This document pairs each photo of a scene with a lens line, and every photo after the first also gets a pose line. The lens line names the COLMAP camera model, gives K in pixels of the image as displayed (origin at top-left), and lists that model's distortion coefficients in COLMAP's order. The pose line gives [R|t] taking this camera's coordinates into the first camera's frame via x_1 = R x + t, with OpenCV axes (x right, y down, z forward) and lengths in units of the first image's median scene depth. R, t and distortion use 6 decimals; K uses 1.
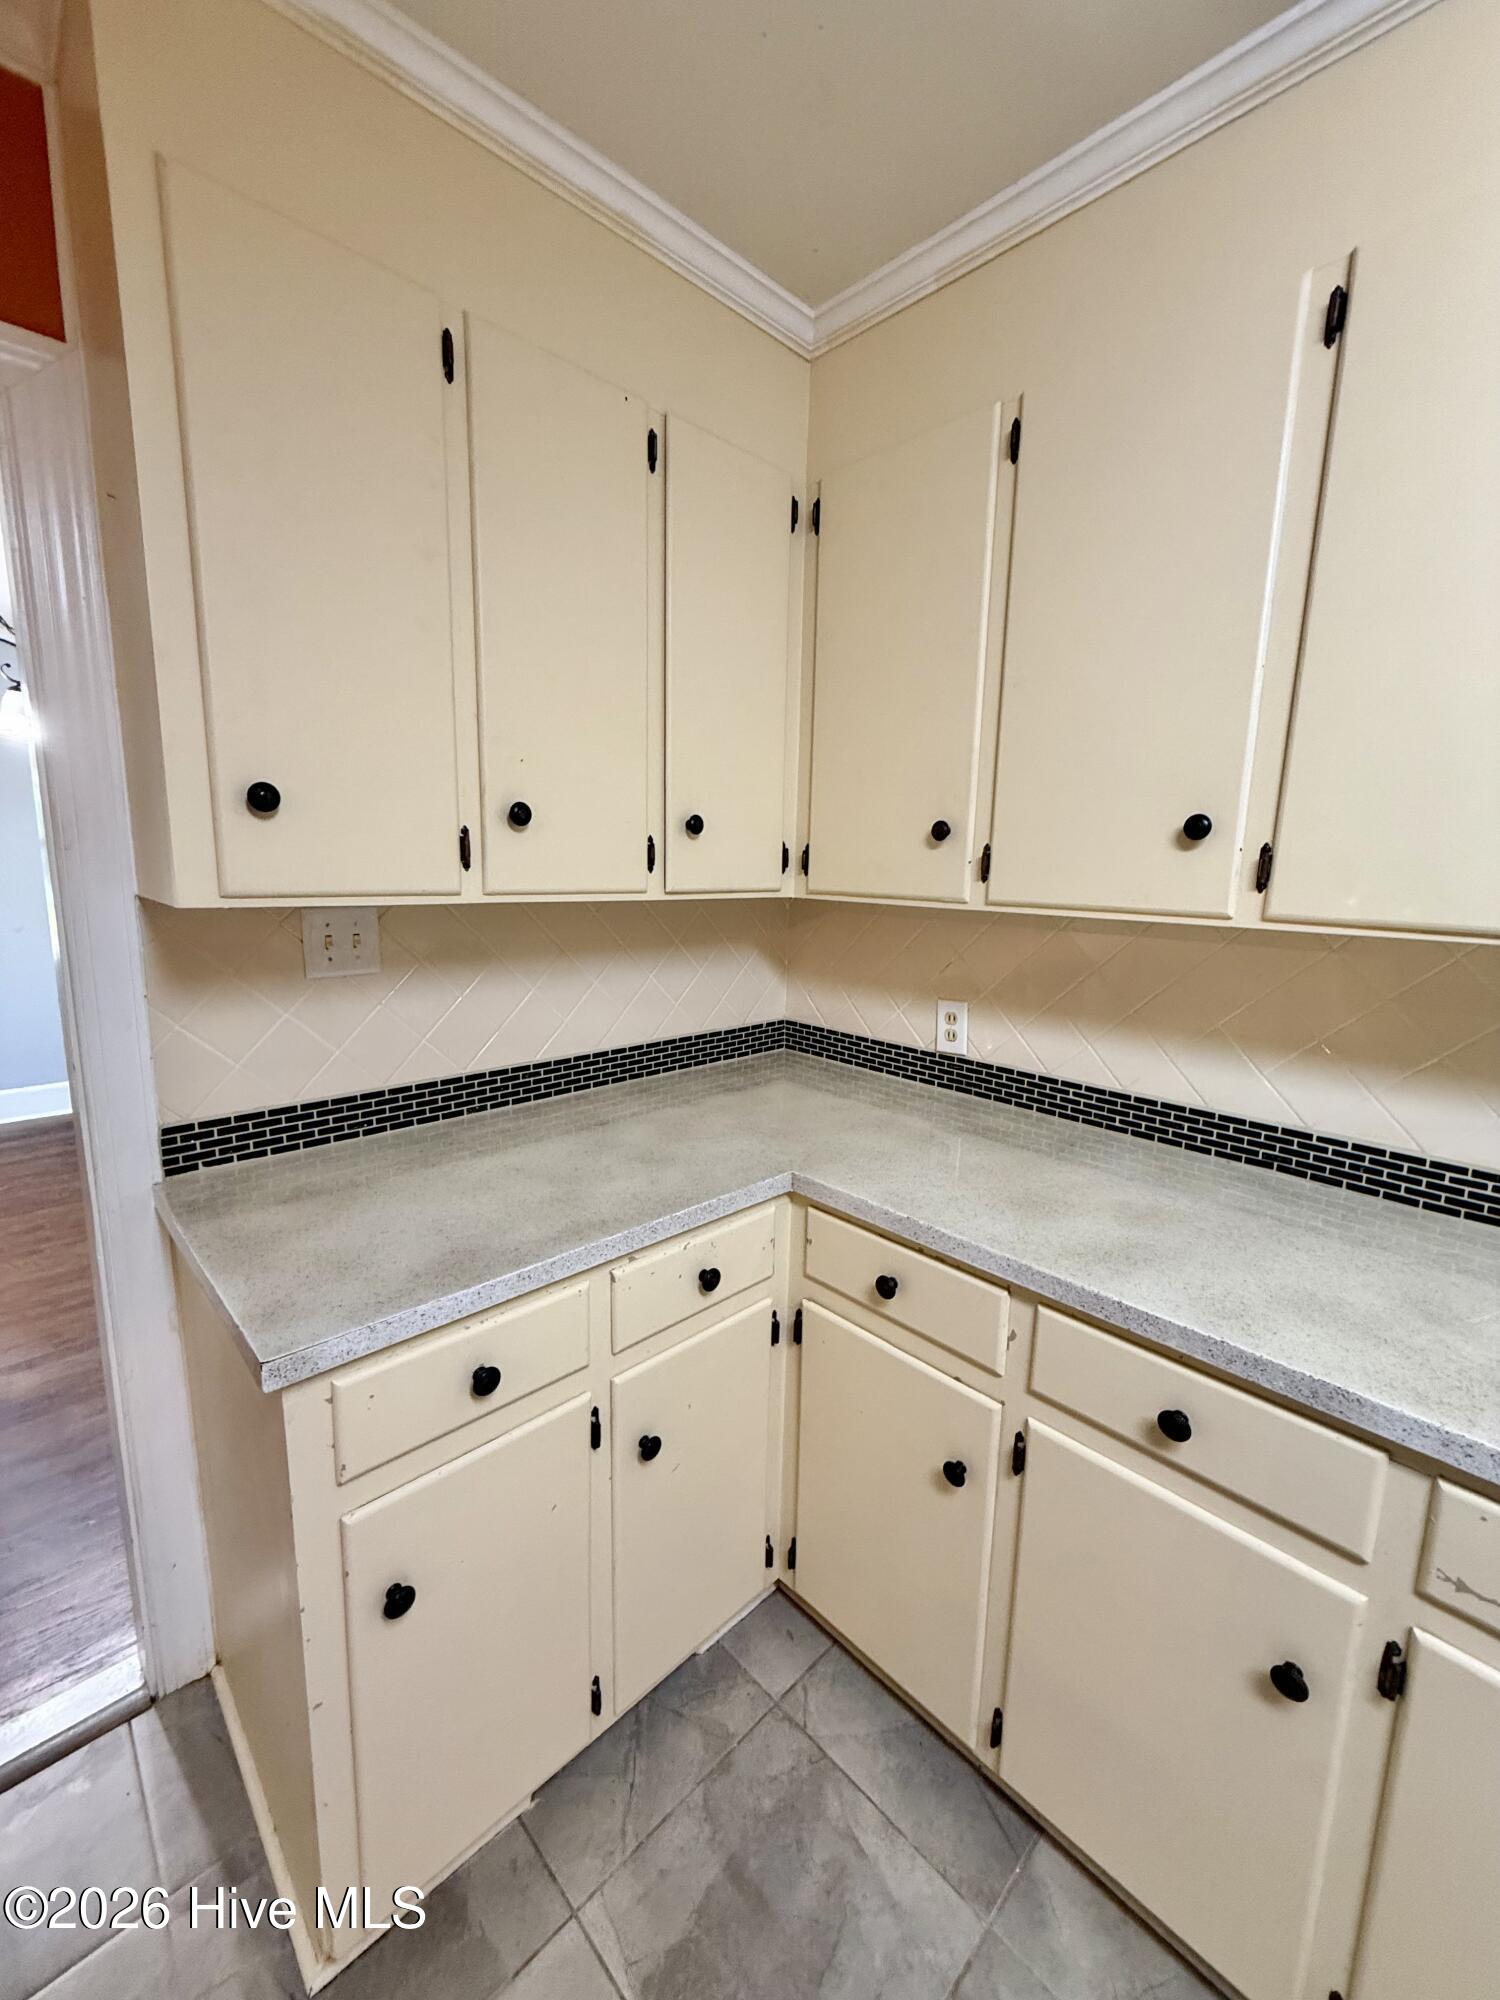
lens RADIAL K [[792.1, 0, 753.9], [0, 792.1, 993.4], [0, 0, 1]] dist [0.000806, -0.000064]
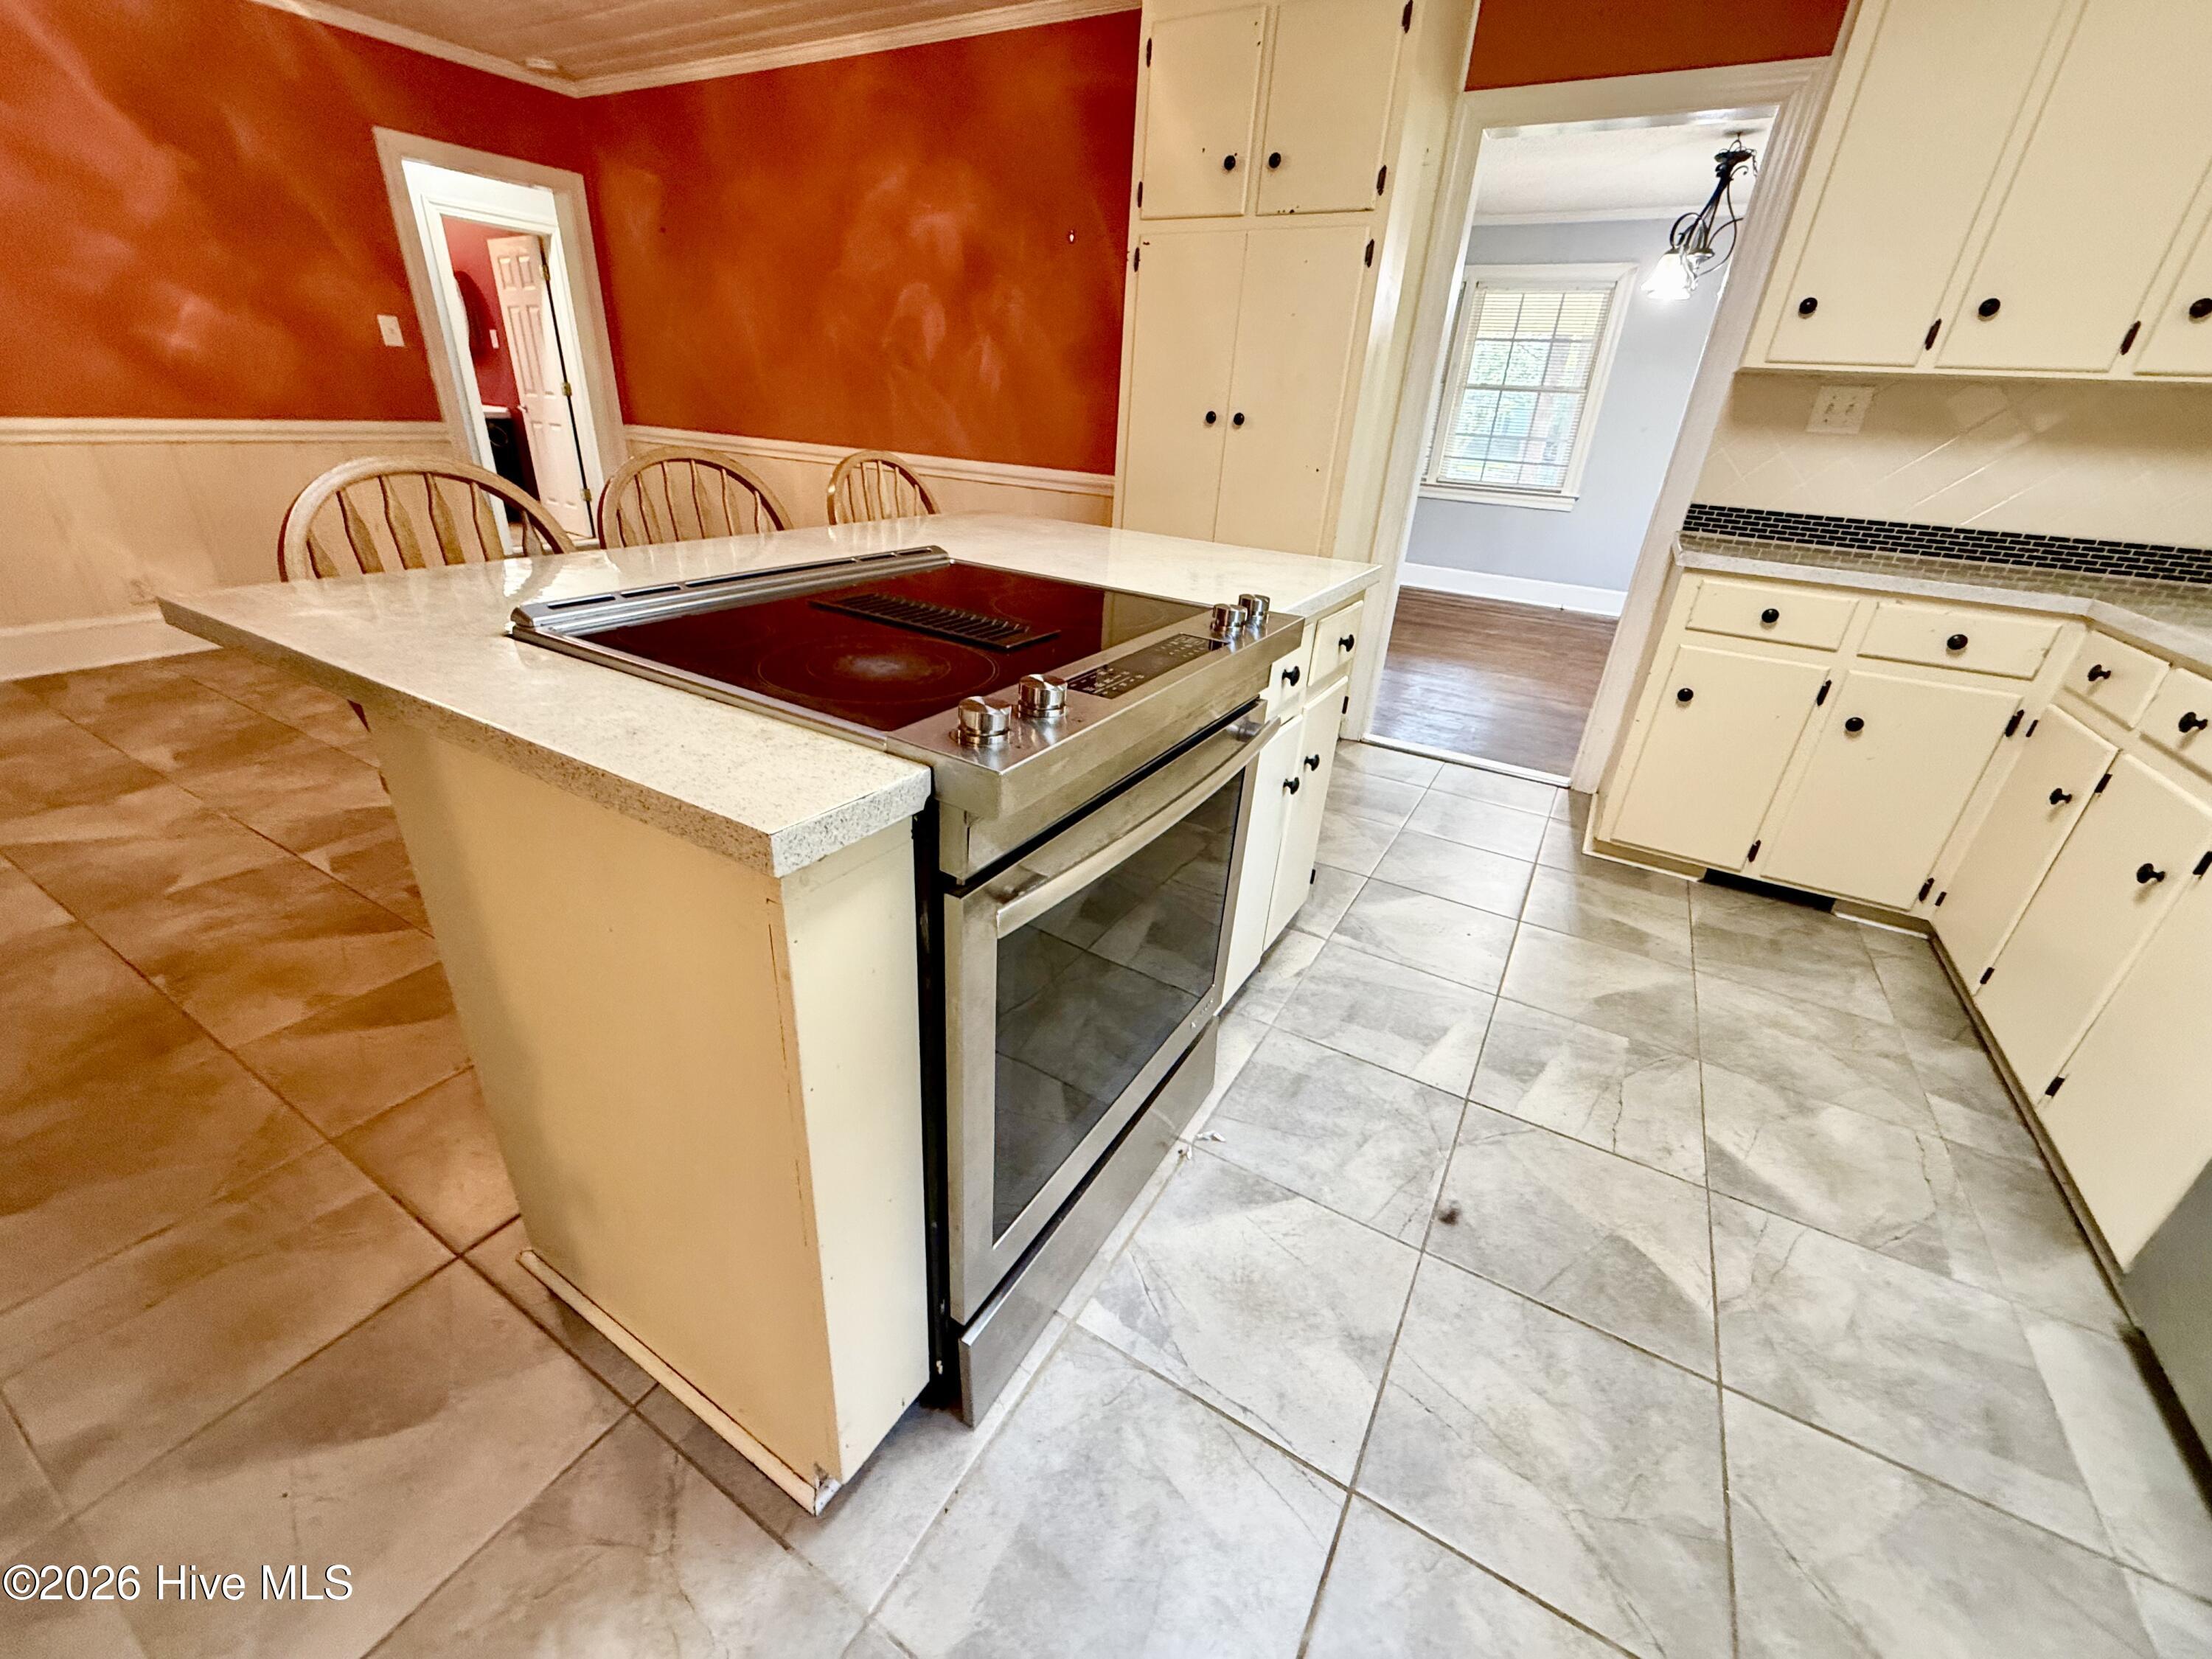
lens RADIAL K [[876.0, 0, 1094.8], [0, 876.0, 823.9], [0, 0, 1]] dist [0.000806, -0.000064]
pose [[0.262163, 0.411075, -0.873091, 0.985455], [-0.207523, 0.907583, 0.365002, 0.360495], [0.942446, 0.085497, 0.323242, -0.936212]]
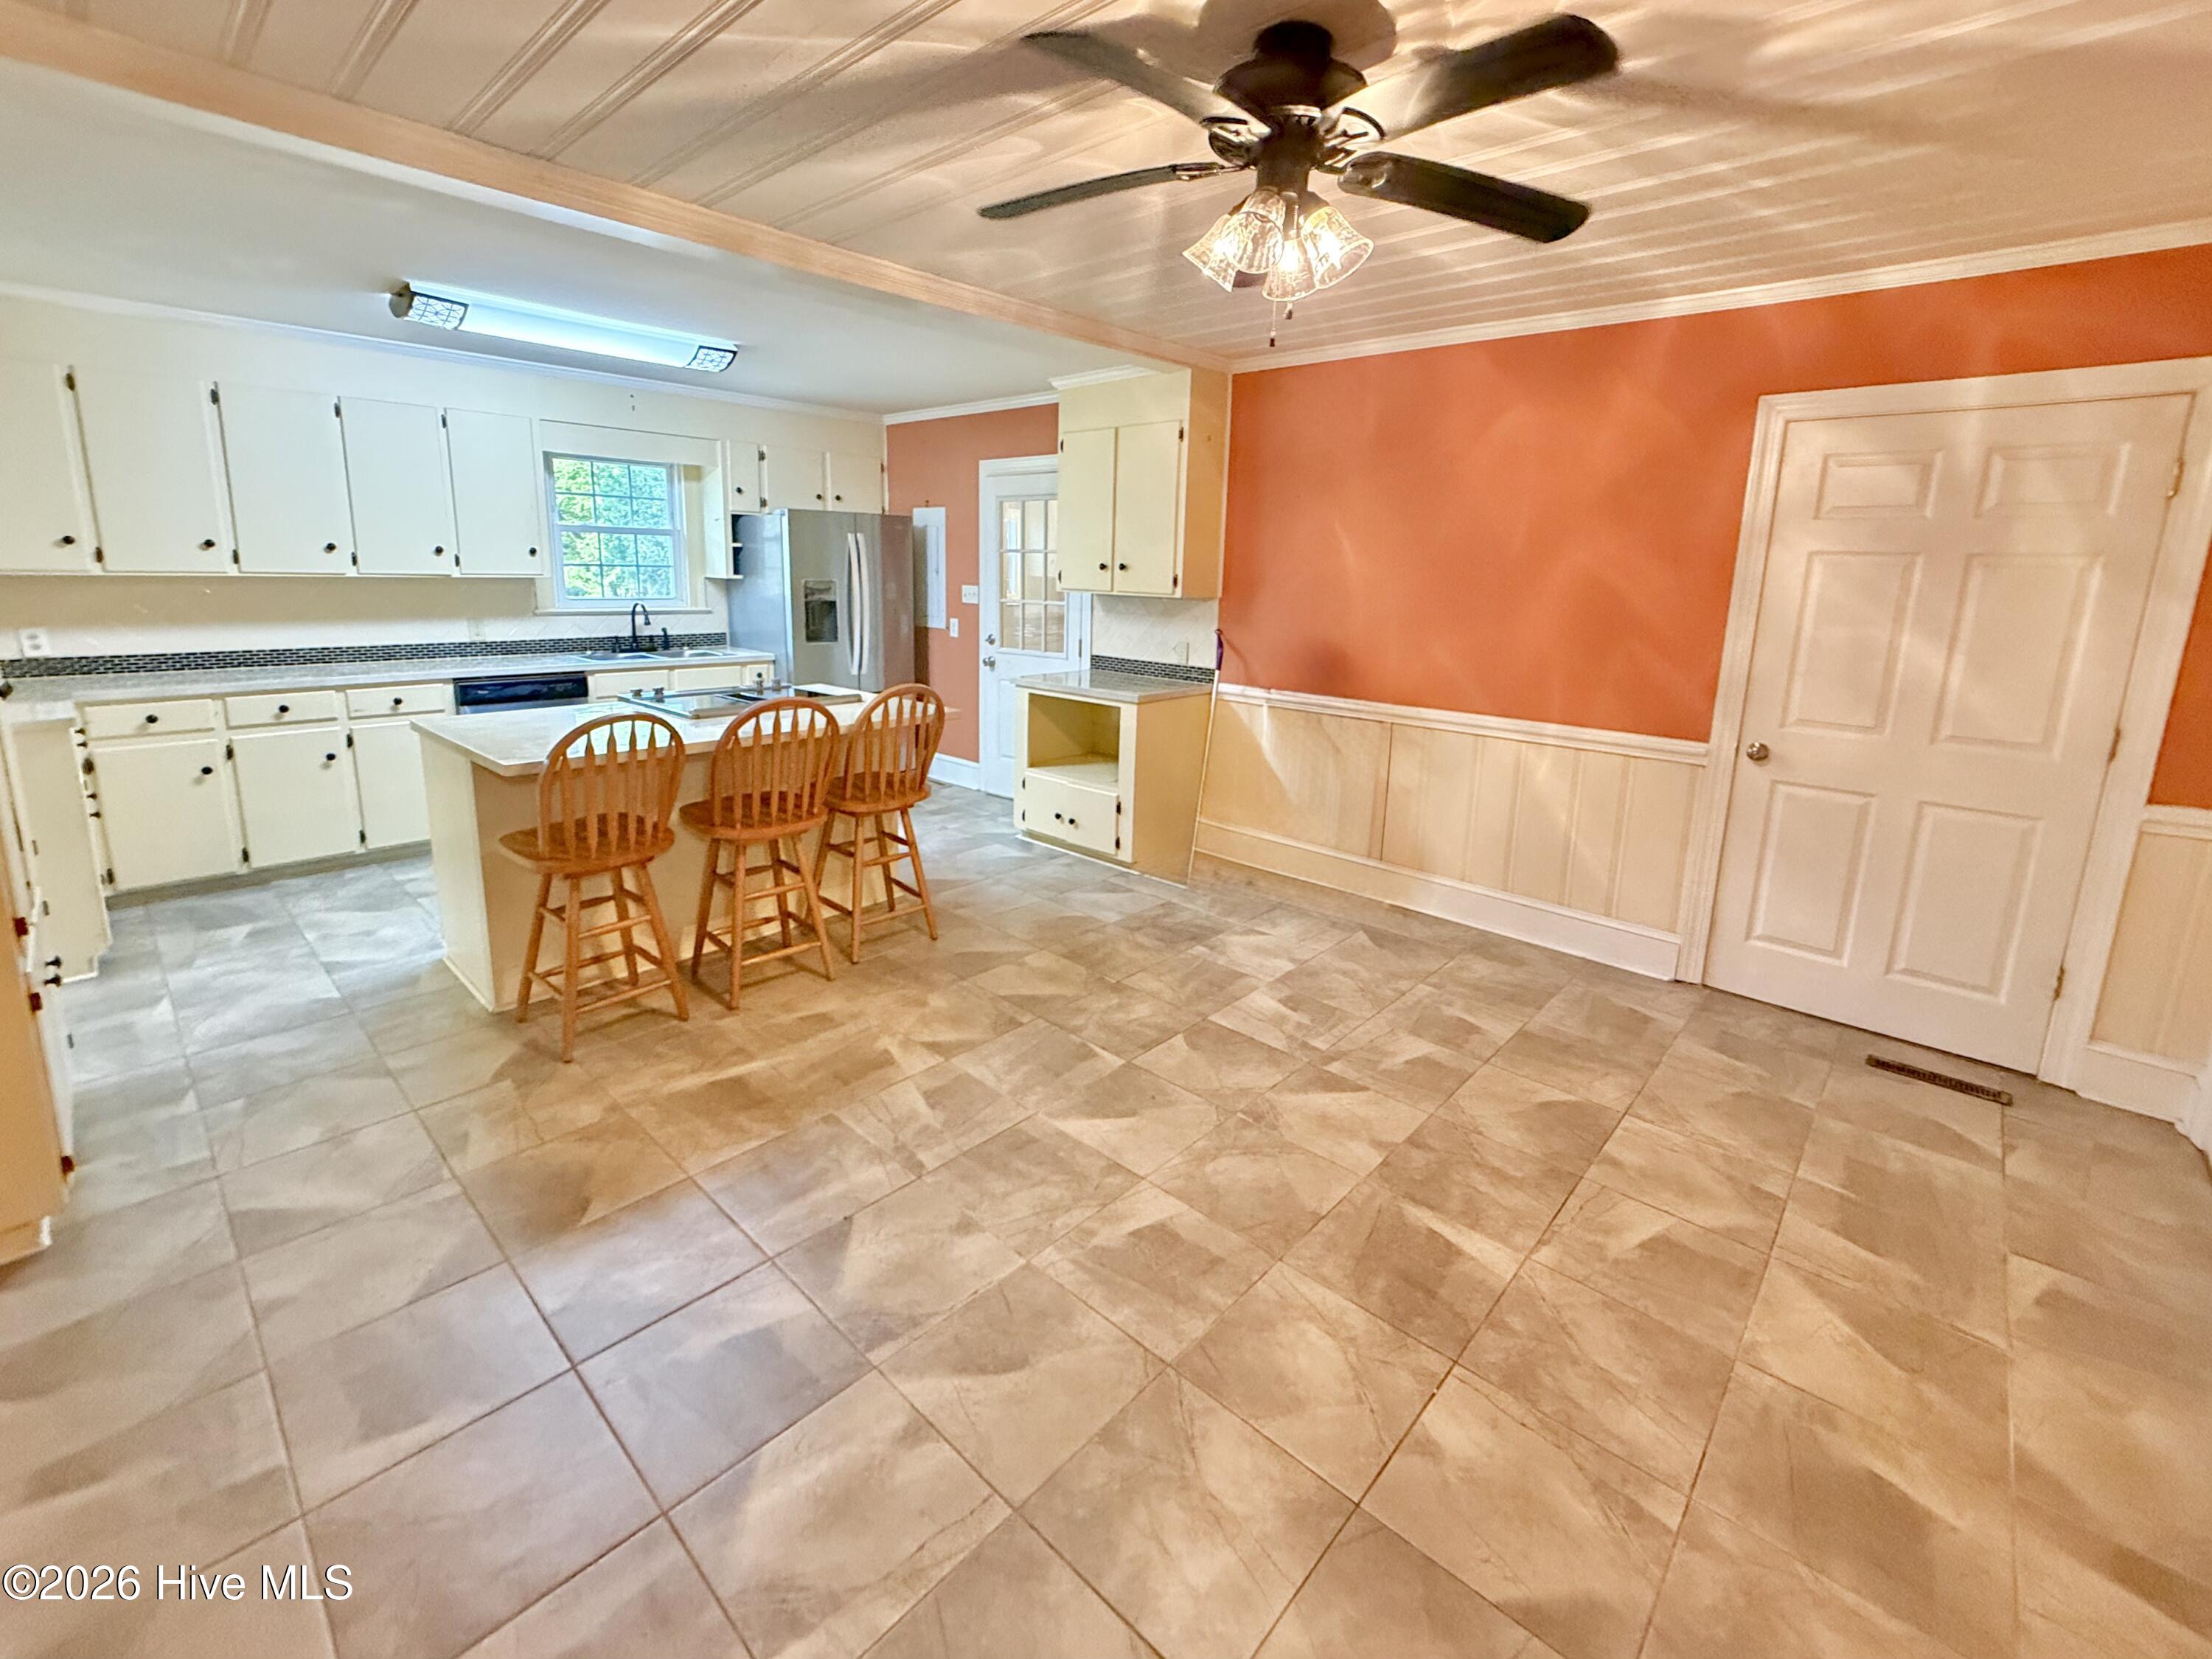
lens RADIAL K [[951.8, 0, 1100.3], [0, 951.8, 777.4], [0, 0, 1]] dist [0.001798, 0.000354]
pose [[-0.048366, -0.244968, 0.968324, -2.704315], [0.138597, 0.958434, 0.249389, 0.178992], [-0.989167, 0.146269, -0.012404, -1.813849]]
